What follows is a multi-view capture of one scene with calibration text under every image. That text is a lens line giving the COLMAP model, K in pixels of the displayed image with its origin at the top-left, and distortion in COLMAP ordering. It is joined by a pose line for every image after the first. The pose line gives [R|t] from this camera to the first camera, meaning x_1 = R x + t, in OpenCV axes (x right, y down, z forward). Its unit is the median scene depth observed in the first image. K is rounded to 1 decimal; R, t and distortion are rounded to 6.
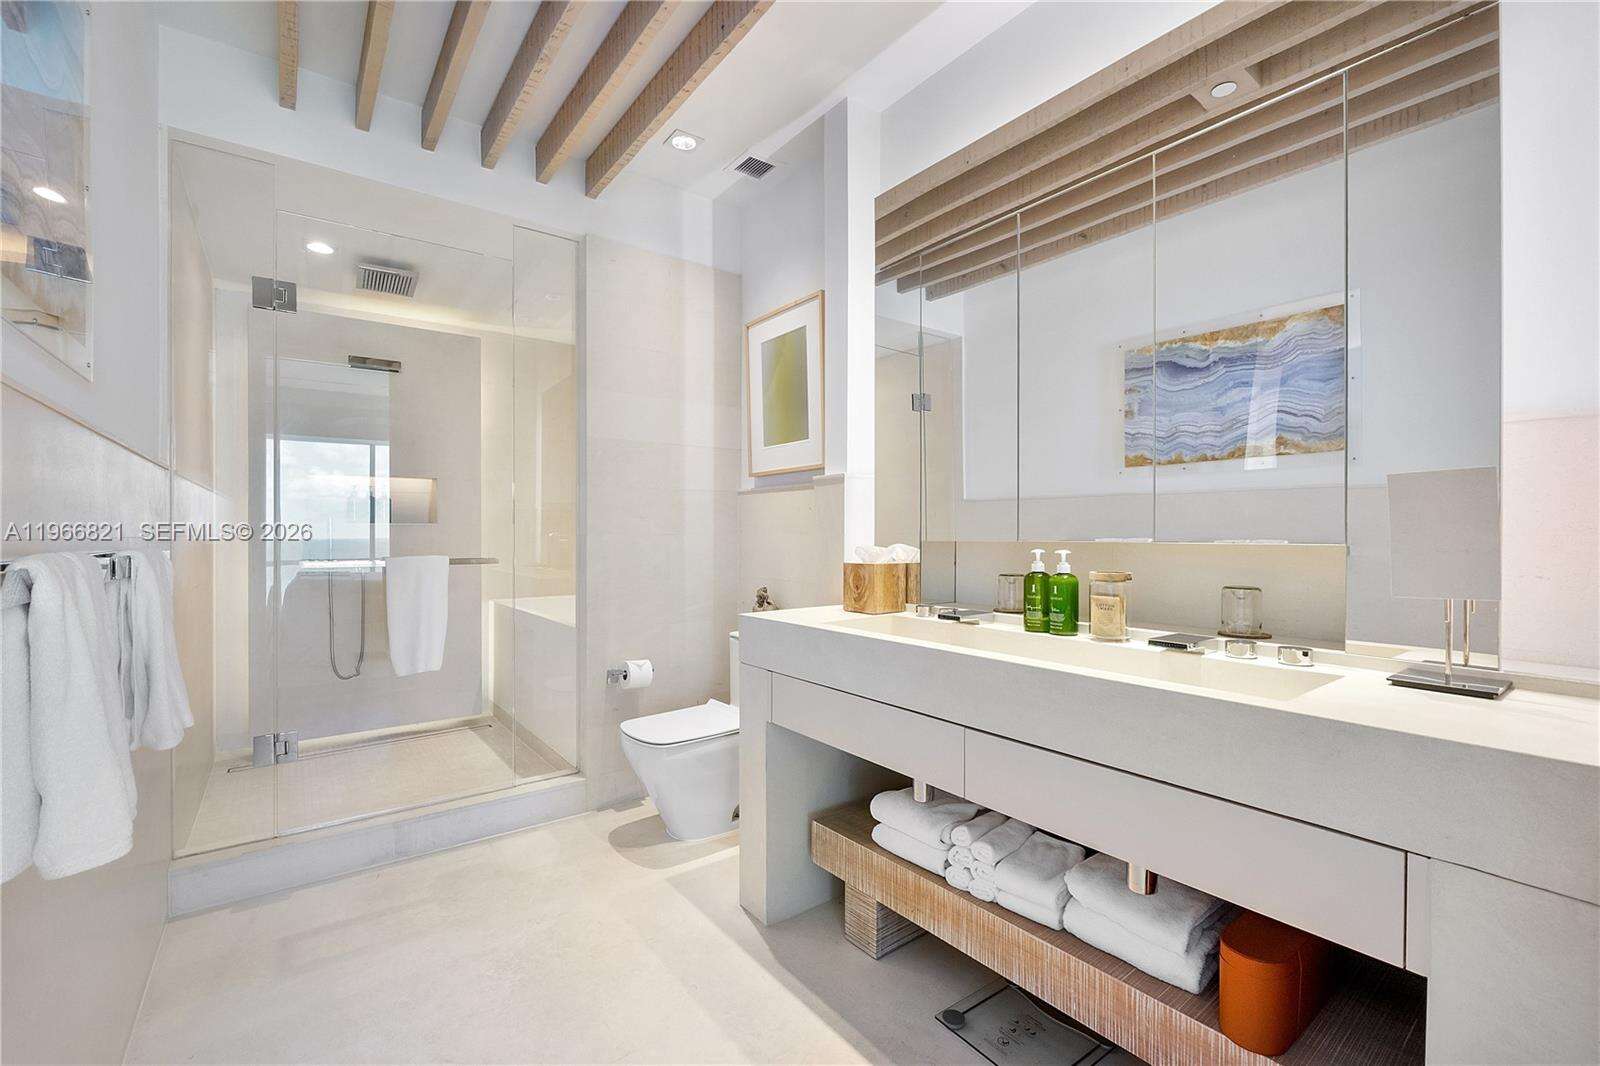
lens RADIAL K [[680.7, 0, 800.0], [0, 680.7, 533.0], [0, 0, 1]] dist [-0.000374, -0.000080]
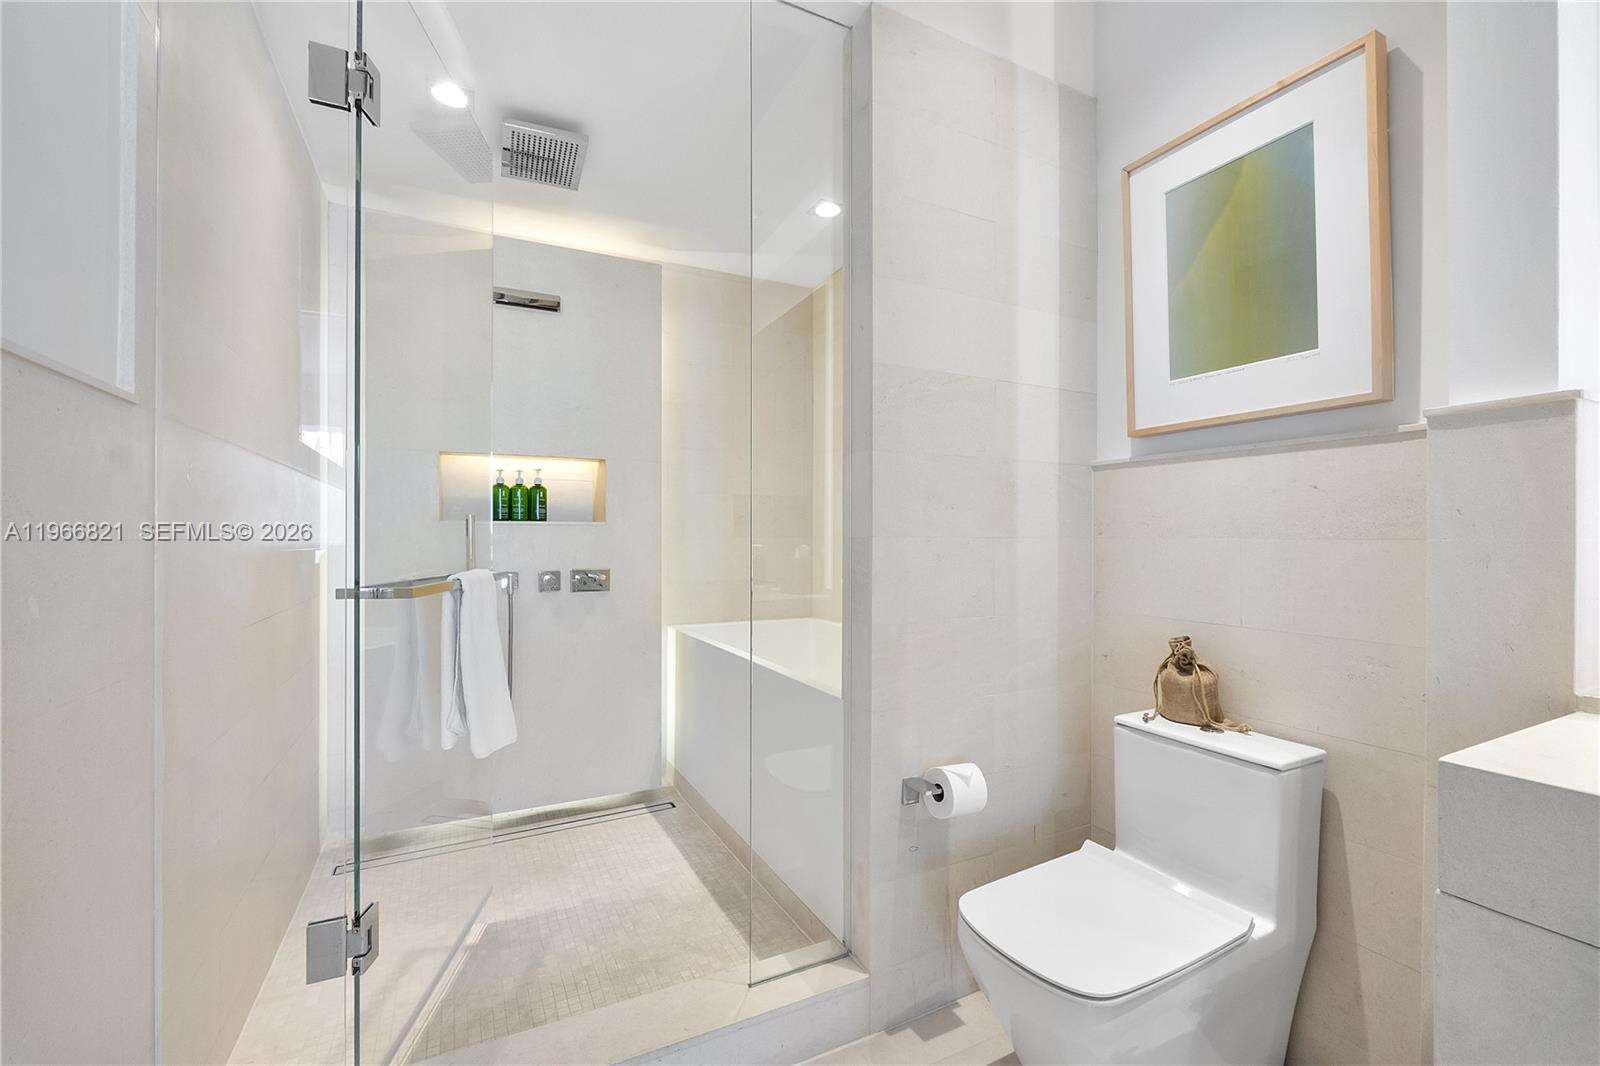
lens RADIAL K [[680.7, 0, 800.0], [0, 680.7, 533.0], [0, 0, 1]] dist [-0.000374, -0.000080]
pose [[0.984274, 0.002479, -0.176630, -0.249838], [-0.003091, 0.999990, -0.003189, 0.000447], [0.176620, 0.003685, 0.984272, 0.403053]]
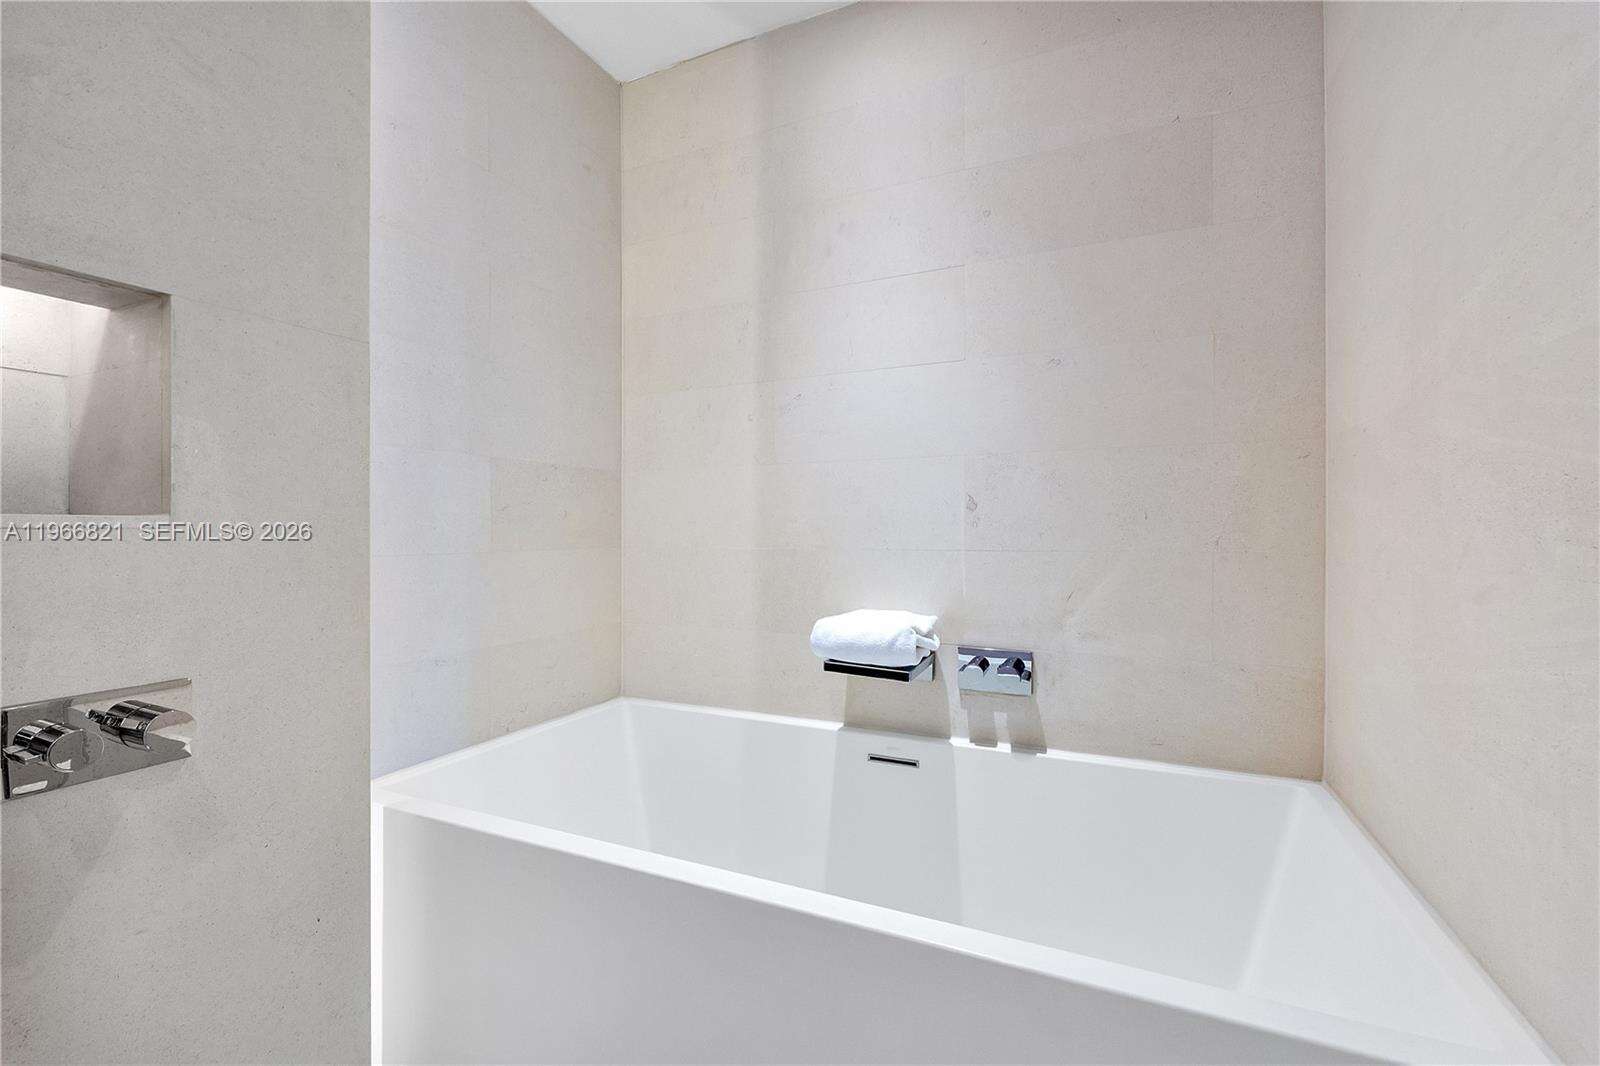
lens RADIAL K [[680.7, 0, 800.0], [0, 680.7, 533.0], [0, 0, 1]] dist [-0.000374, -0.000080]
pose [[0.874918, 0.001837, 0.484267, -0.579238], [-0.000637, 0.999996, -0.002641, -0.008313], [-0.484270, 0.002002, 0.874916, 0.898245]]
